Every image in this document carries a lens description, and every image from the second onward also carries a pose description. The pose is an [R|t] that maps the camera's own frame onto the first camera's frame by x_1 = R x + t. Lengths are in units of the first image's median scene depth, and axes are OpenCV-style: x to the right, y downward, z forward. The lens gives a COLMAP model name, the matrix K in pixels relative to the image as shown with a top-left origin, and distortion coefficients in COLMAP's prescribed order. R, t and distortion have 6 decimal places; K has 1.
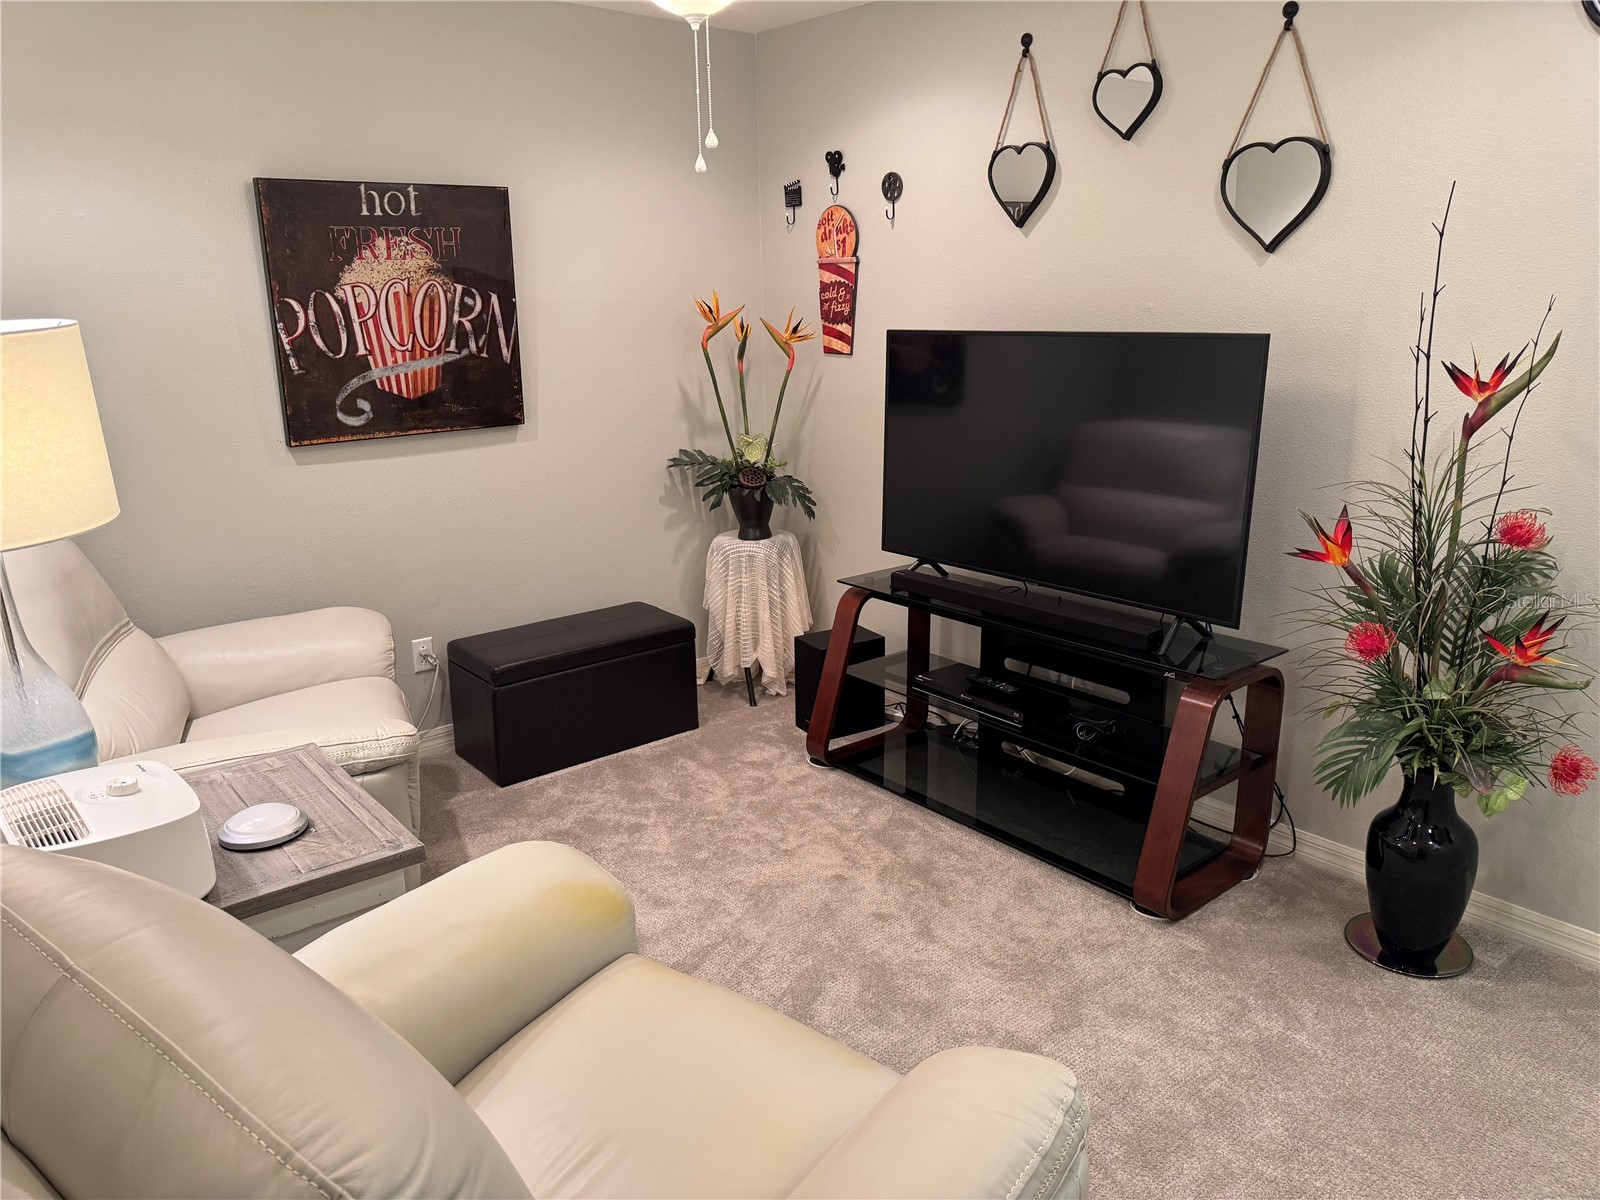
lens RADIAL K [[1105.5, 0, 800.0], [0, 1105.5, 600.0], [0, 0, 1]] dist [0.153231, -0.286360]
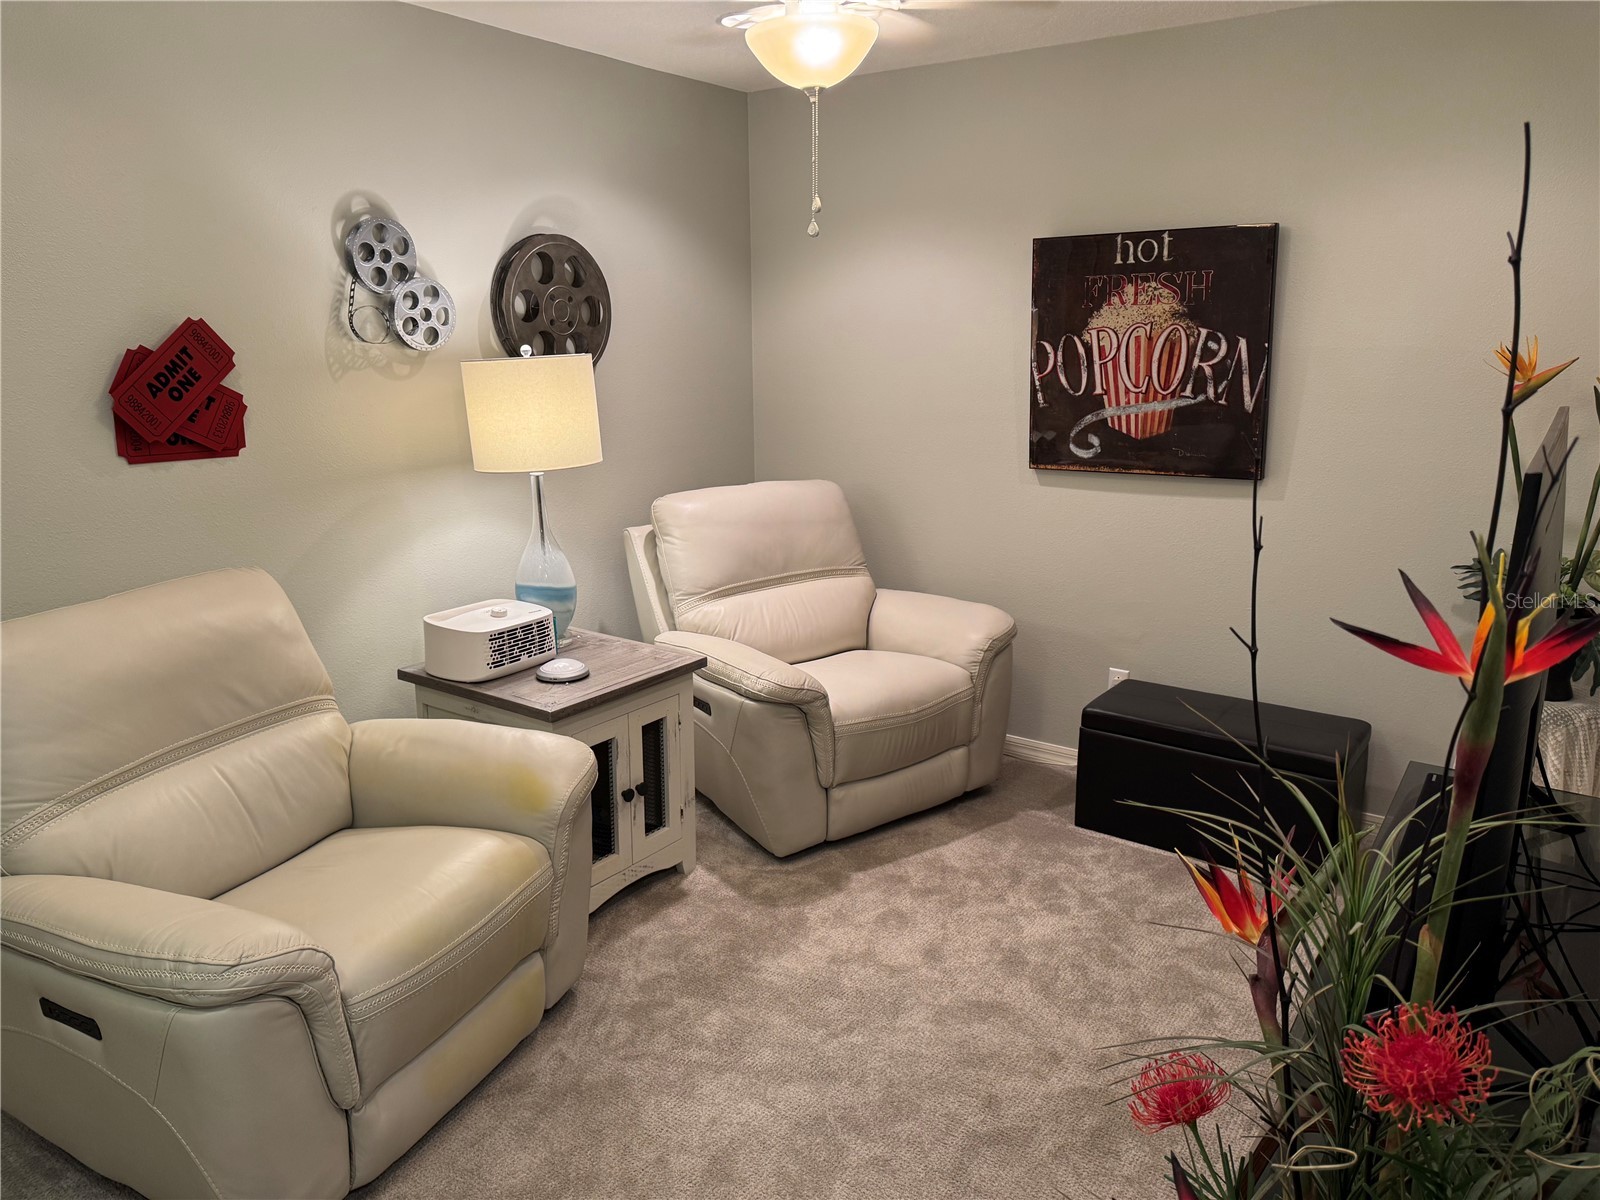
lens RADIAL K [[1105.5, 0, 800.0], [0, 1105.5, 600.0], [0, 0, 1]] dist [0.153231, -0.286360]
pose [[0.274629, 0.236558, -0.931998, 0.571087], [-0.264670, 0.950422, 0.163244, -0.128057], [0.924407, 0.201840, 0.323623, 0.424371]]
